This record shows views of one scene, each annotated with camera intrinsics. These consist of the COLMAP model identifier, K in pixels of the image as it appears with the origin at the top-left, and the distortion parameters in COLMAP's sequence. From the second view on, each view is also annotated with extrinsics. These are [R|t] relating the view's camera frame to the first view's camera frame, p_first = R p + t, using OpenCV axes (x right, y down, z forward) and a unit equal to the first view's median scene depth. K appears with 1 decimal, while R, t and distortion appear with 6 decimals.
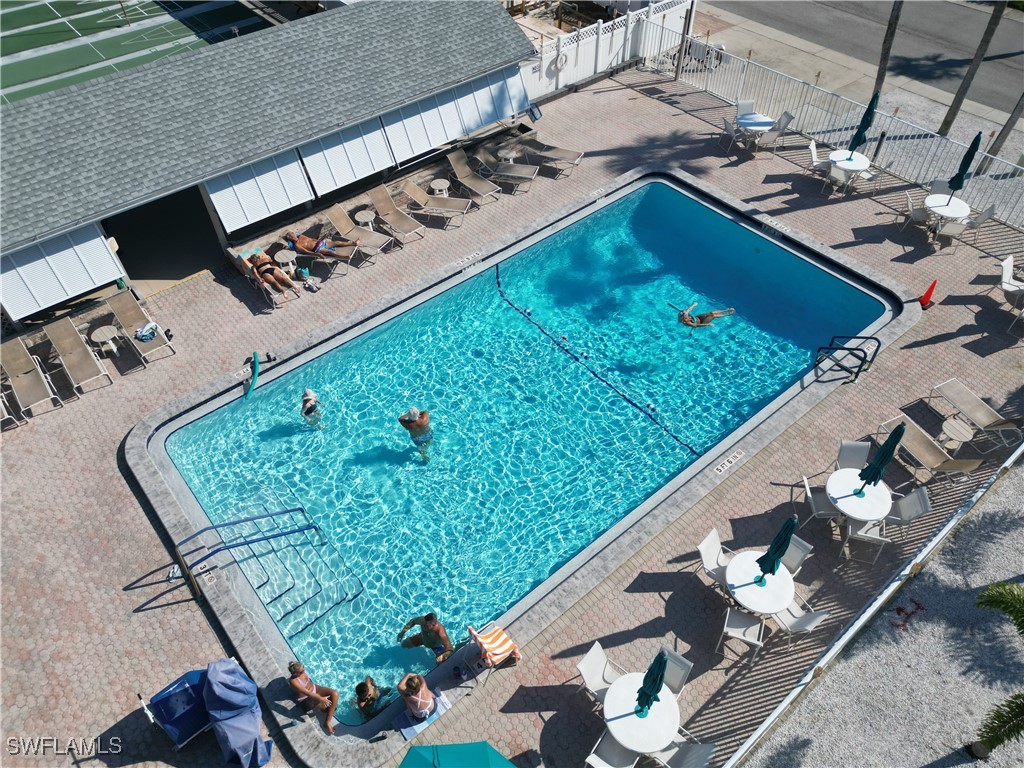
lens RADIAL K [[720.1, 0, 512.0], [0, 720.1, 384.0], [0, 0, 1]] dist [0.073730, -0.075146]
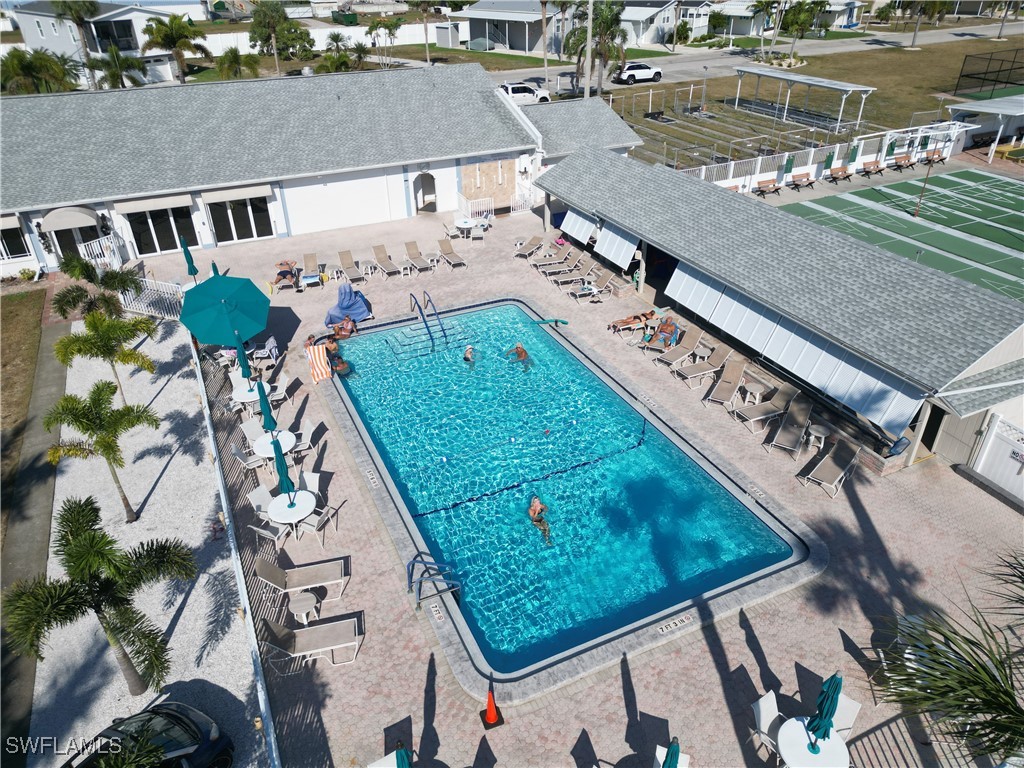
lens RADIAL K [[720.1, 0, 512.0], [0, 720.1, 384.0], [0, 0, 1]] dist [0.073730, -0.075146]
pose [[-0.245749, 0.522422, -0.816506, 0.884476], [-0.703249, 0.483628, 0.521099, -0.608807], [0.667119, 0.702267, 0.248542, 0.525491]]
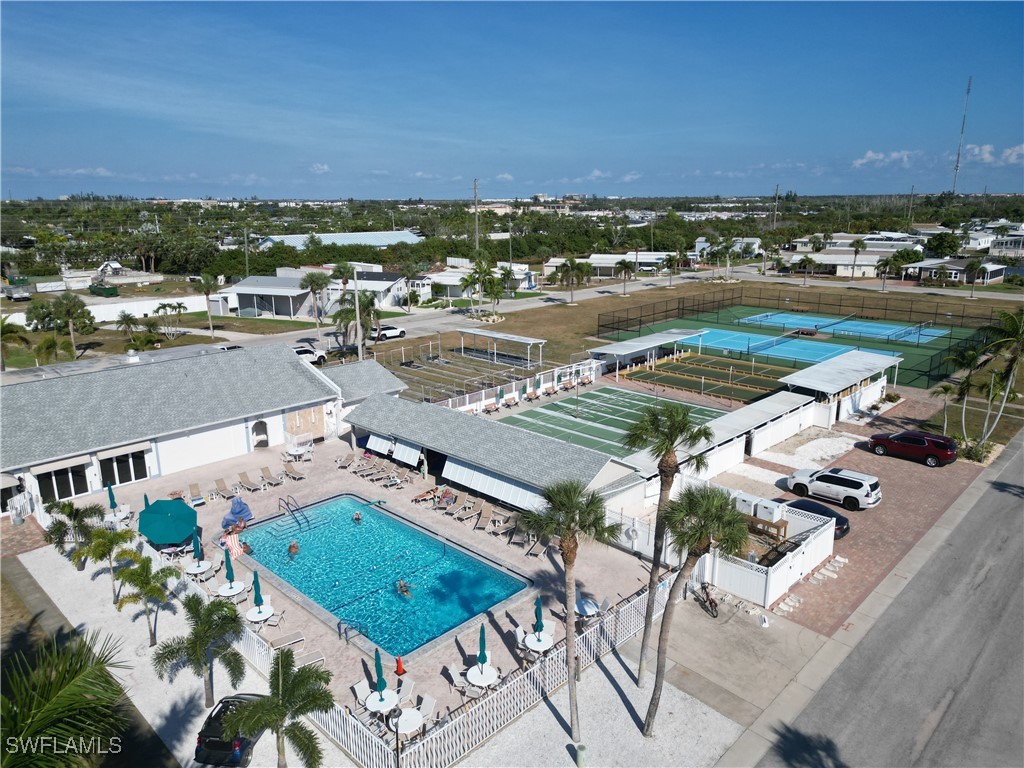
lens RADIAL K [[720.1, 0, 512.0], [0, 720.1, 384.0], [0, 0, 1]] dist [0.073730, -0.075146]
pose [[0.107025, 0.264149, -0.958526, 1.719638], [-0.729661, 0.675739, 0.104748, -0.776602], [0.675382, 0.688188, 0.265060, 0.287673]]
